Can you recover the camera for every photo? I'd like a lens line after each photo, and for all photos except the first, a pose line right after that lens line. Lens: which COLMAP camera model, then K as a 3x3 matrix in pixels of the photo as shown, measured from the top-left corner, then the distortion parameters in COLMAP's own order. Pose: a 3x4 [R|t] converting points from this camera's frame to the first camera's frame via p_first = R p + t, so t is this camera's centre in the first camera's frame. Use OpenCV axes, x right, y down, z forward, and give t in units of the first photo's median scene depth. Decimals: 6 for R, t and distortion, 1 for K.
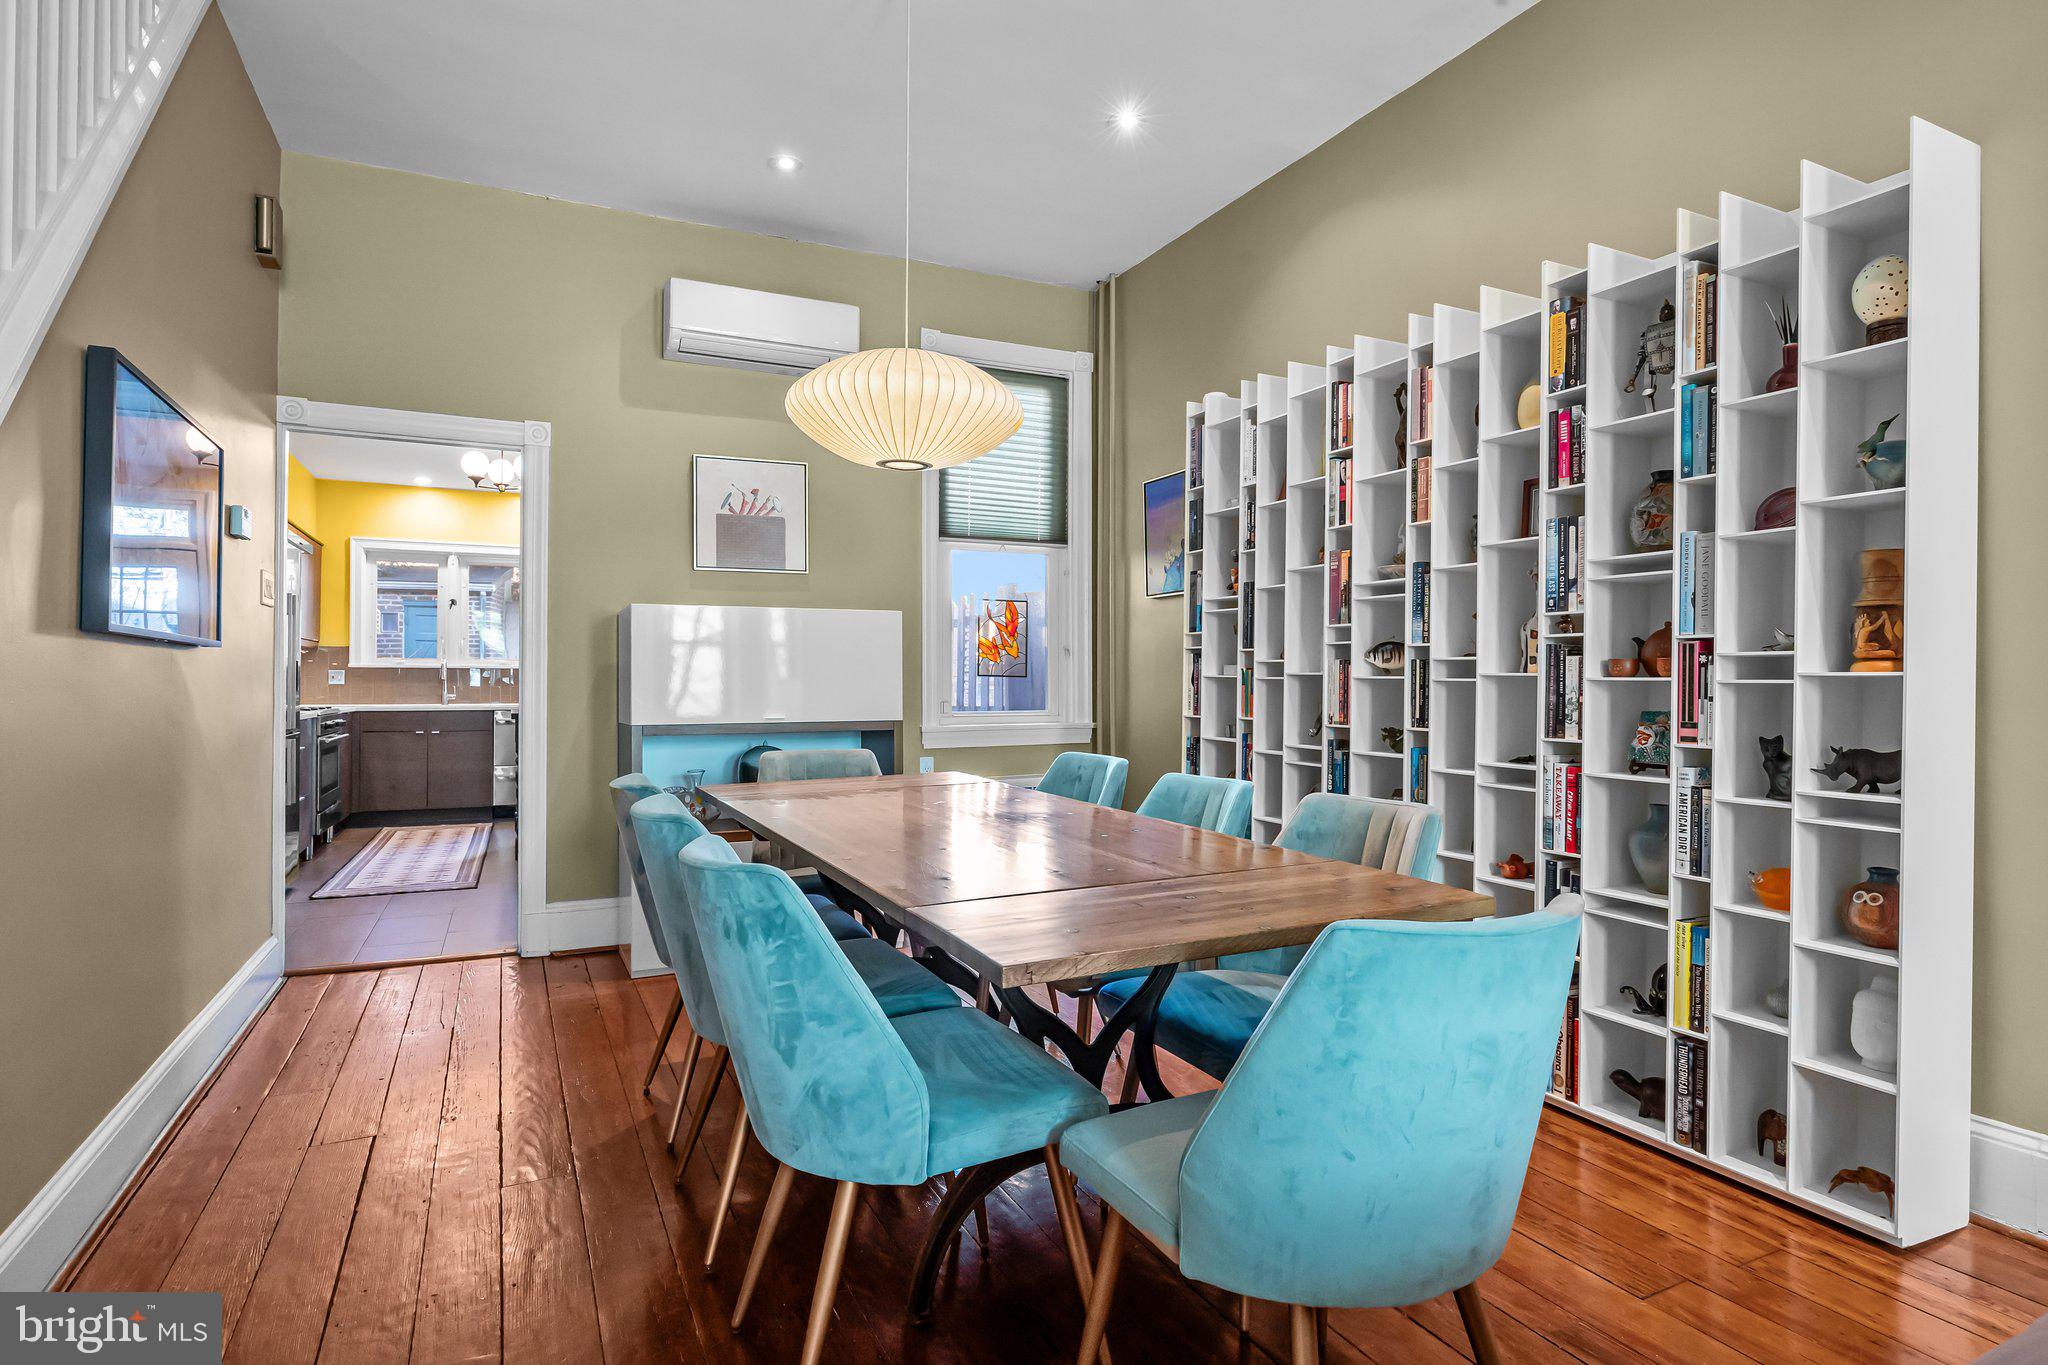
lens RADIAL K [[1100.9, 0, 1021.6], [0, 1100.9, 666.7], [0, 0, 1]] dist [-0.004305, -0.000343]
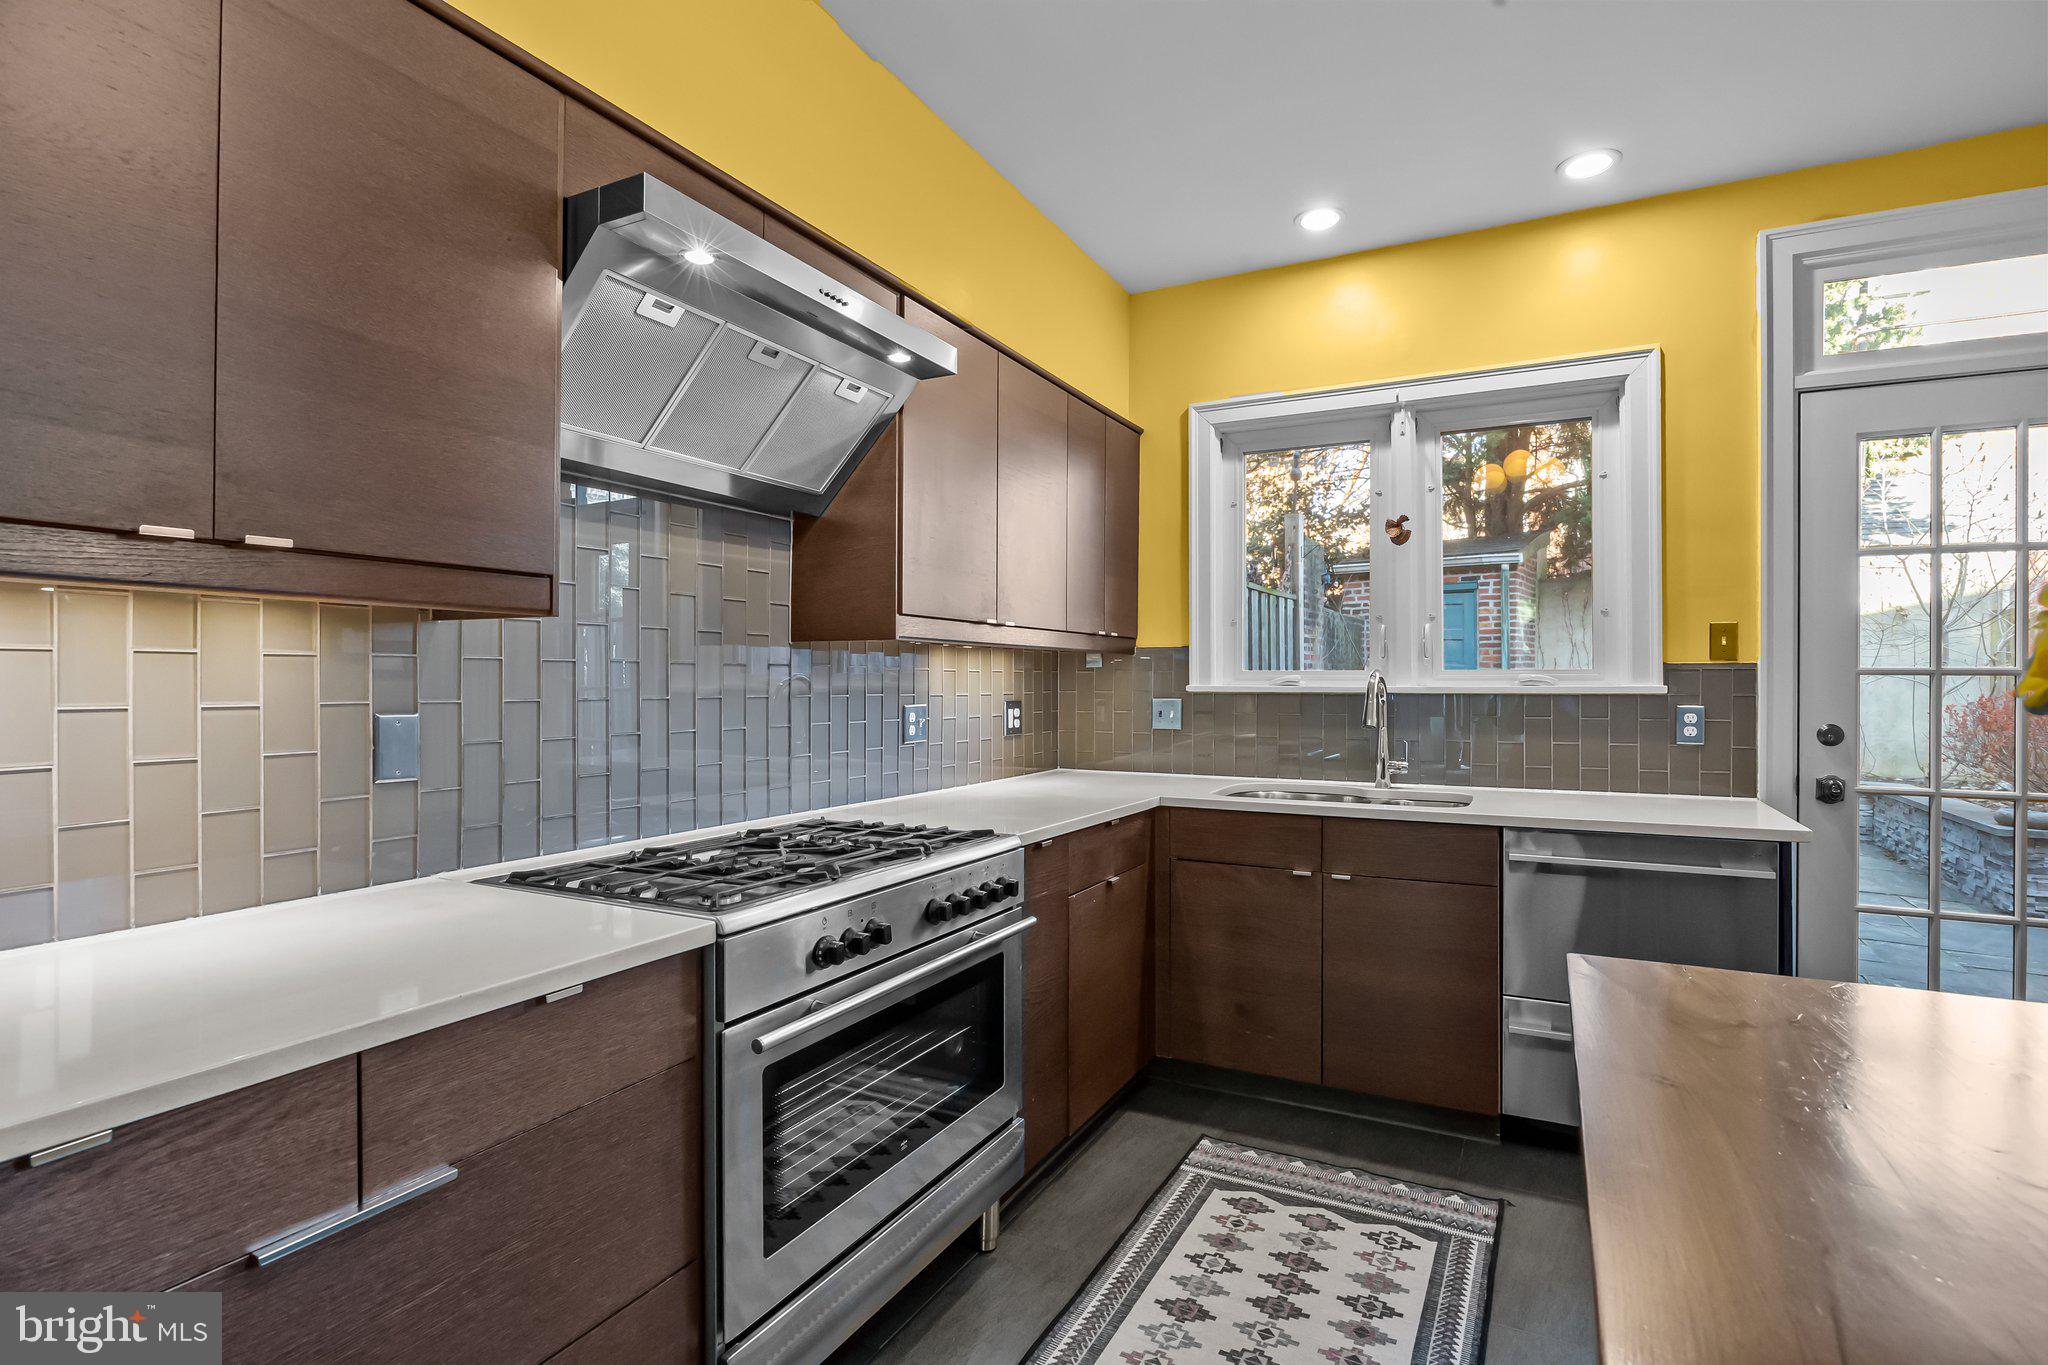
lens RADIAL K [[1019.4, 0, 1013.6], [0, 1019.4, 681.8], [0, 0, 1]] dist [-0.007436, 0.000050]
pose [[0.608133, -0.005742, -0.793814, -0.353530], [0.015727, 0.999865, 0.004816, -0.007625], [0.793679, -0.015413, 0.608141, 0.755451]]
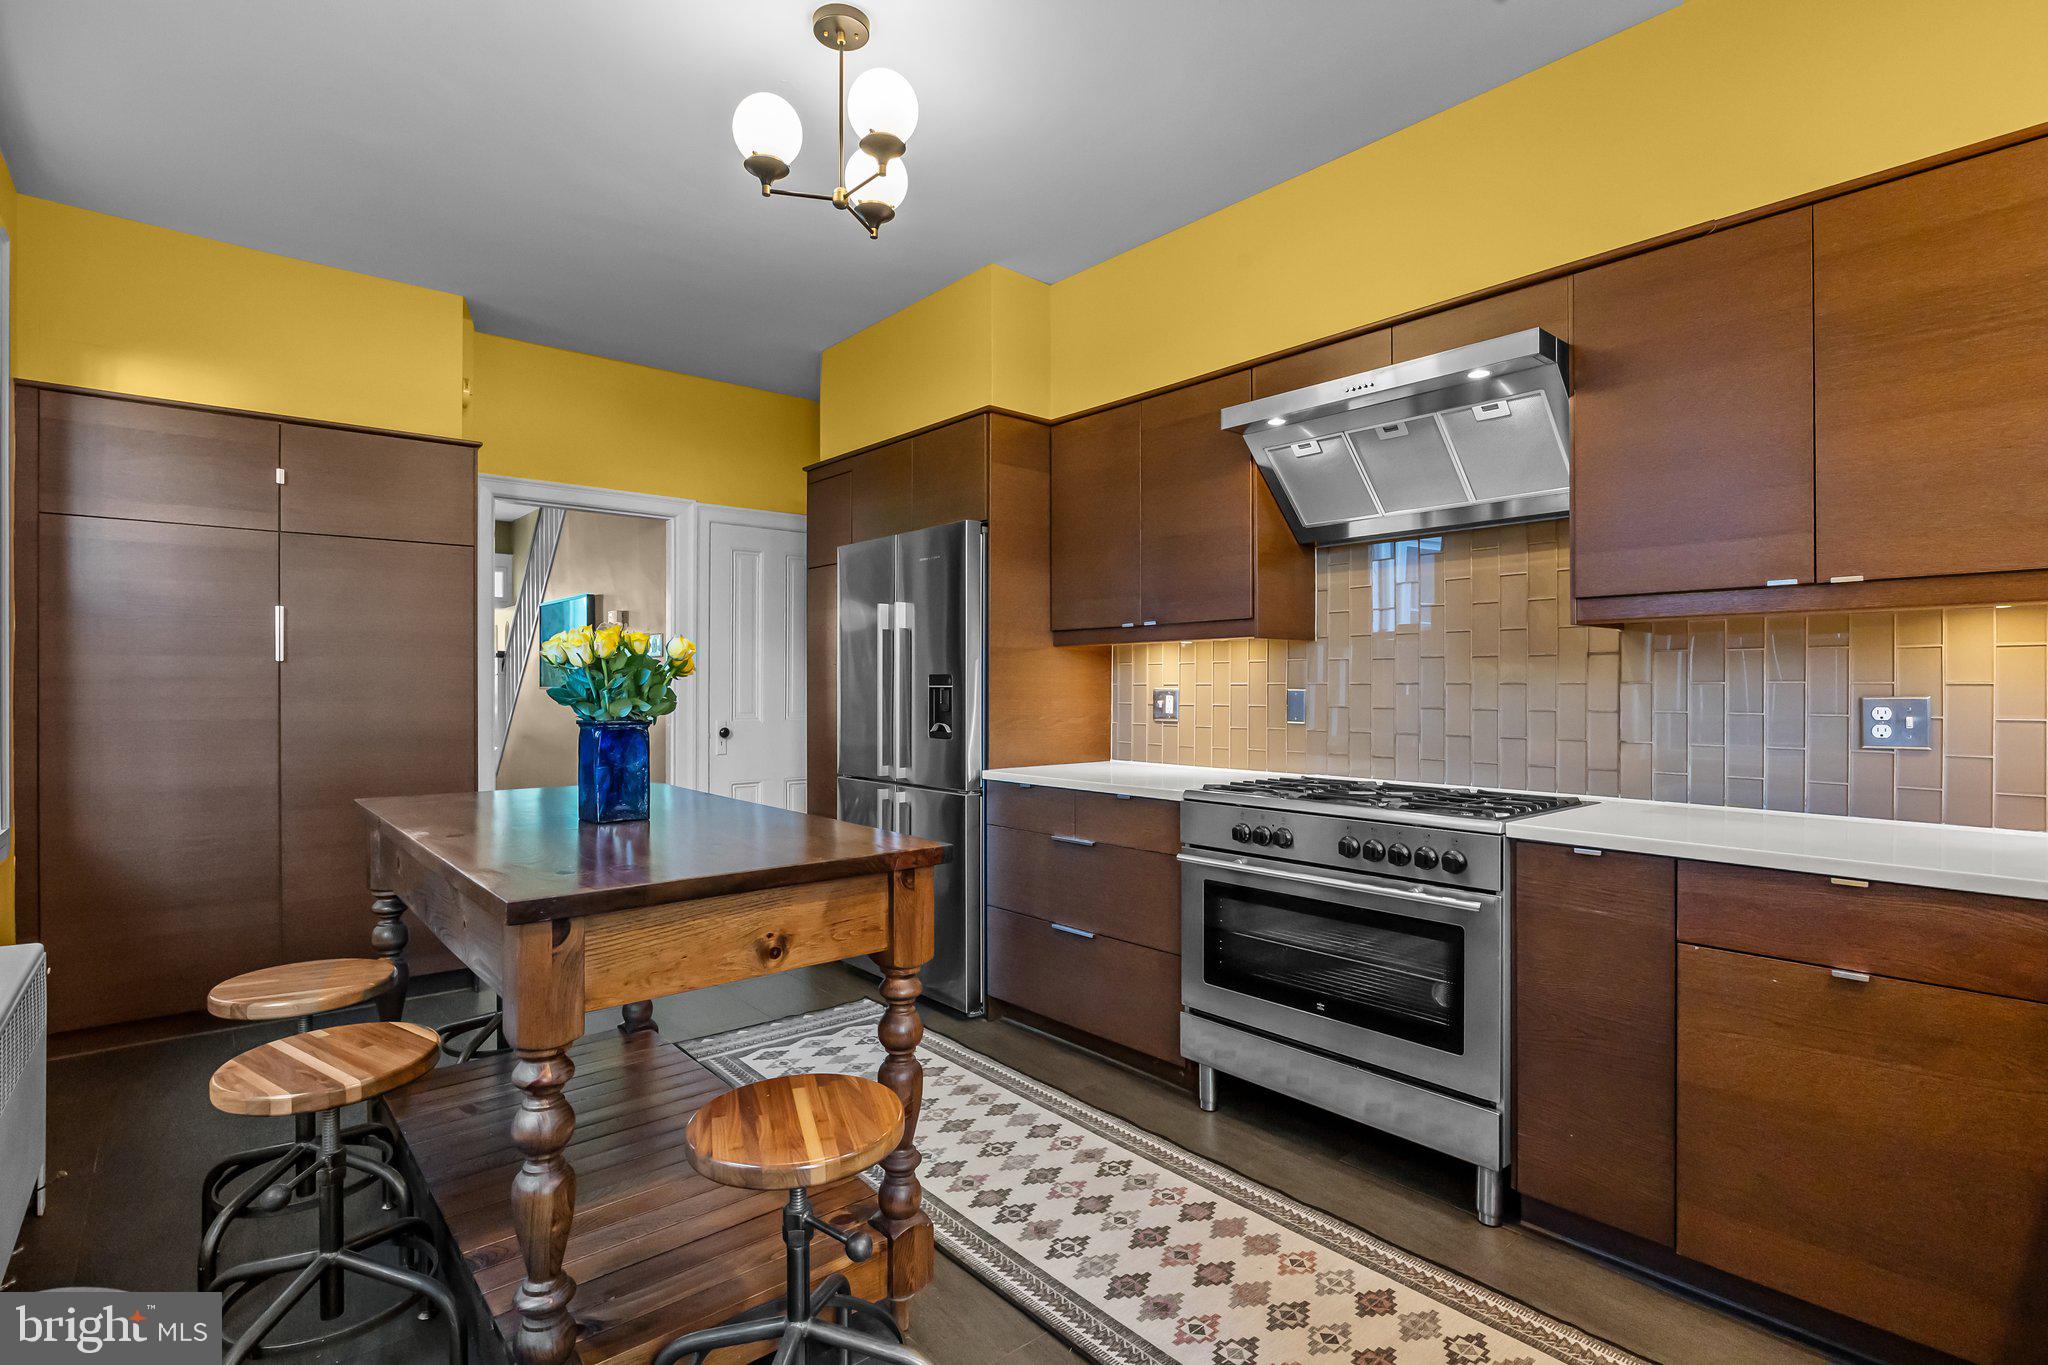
lens RADIAL K [[1019.4, 0, 1035.8], [0, 1019.4, 692.6], [0, 0, 1]] dist [-0.007436, 0.000050]
pose [[-0.964648, -0.004268, -0.263508, -0.382706], [-0.001018, 0.999922, -0.012468, 0.004542], [0.263540, -0.011759, -0.964577, 1.151866]]
